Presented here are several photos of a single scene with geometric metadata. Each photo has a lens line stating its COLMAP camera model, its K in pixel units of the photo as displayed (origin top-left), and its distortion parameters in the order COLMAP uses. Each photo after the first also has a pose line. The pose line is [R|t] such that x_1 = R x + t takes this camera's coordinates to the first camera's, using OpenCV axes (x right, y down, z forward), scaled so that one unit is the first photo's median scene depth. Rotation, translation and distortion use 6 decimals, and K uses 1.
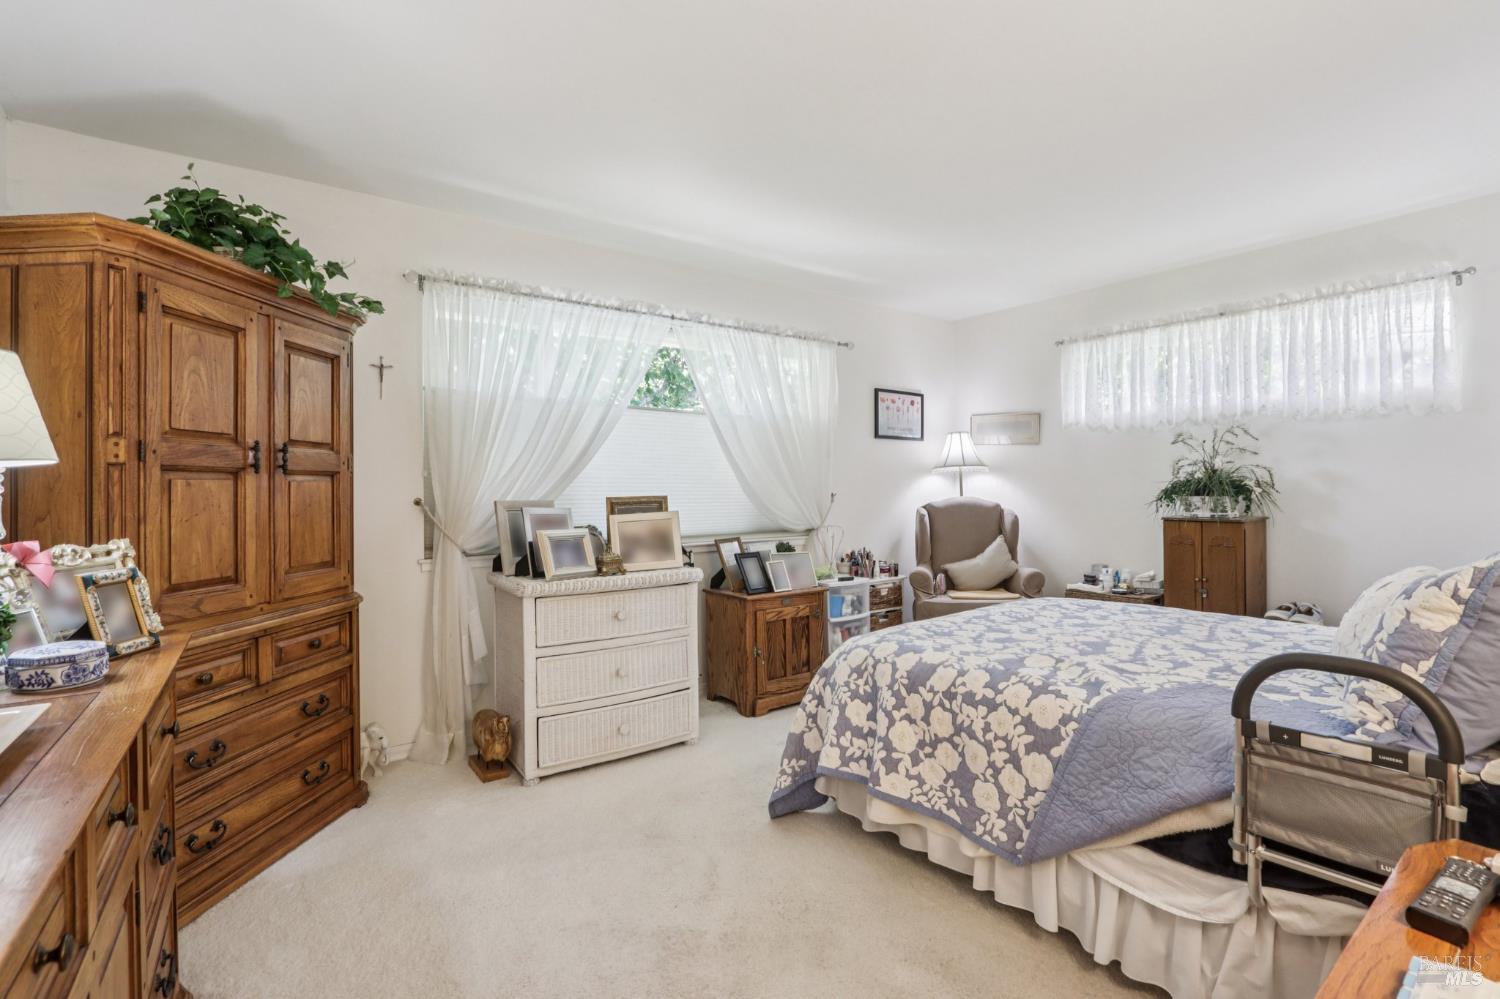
lens RADIAL K [[692.1, 0, 757.9], [0, 692.1, 491.6], [0, 0, 1]] dist [-0.008325, -0.000698]
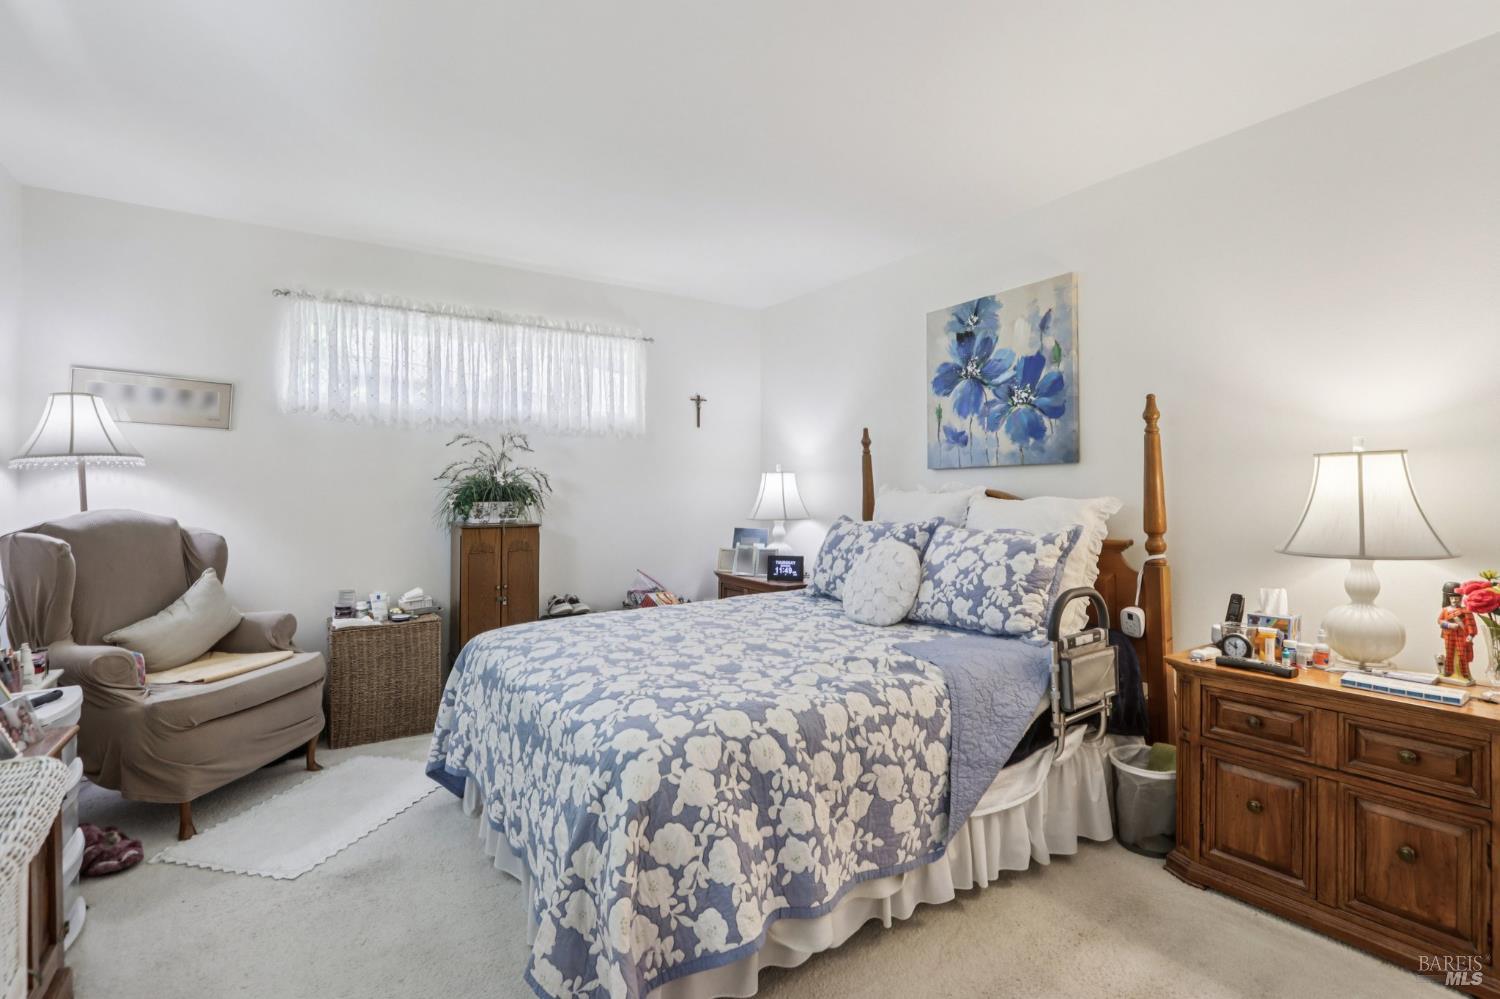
lens RADIAL K [[692.1, 0, 757.3], [0, 692.1, 493.9], [0, 0, 1]] dist [-0.008325, -0.000698]
pose [[0.046150, 0.001456, 0.998933, -0.572373], [0.007608, 0.999969, -0.001809, 0.000041], [-0.998906, 0.007683, 0.046137, 1.056994]]
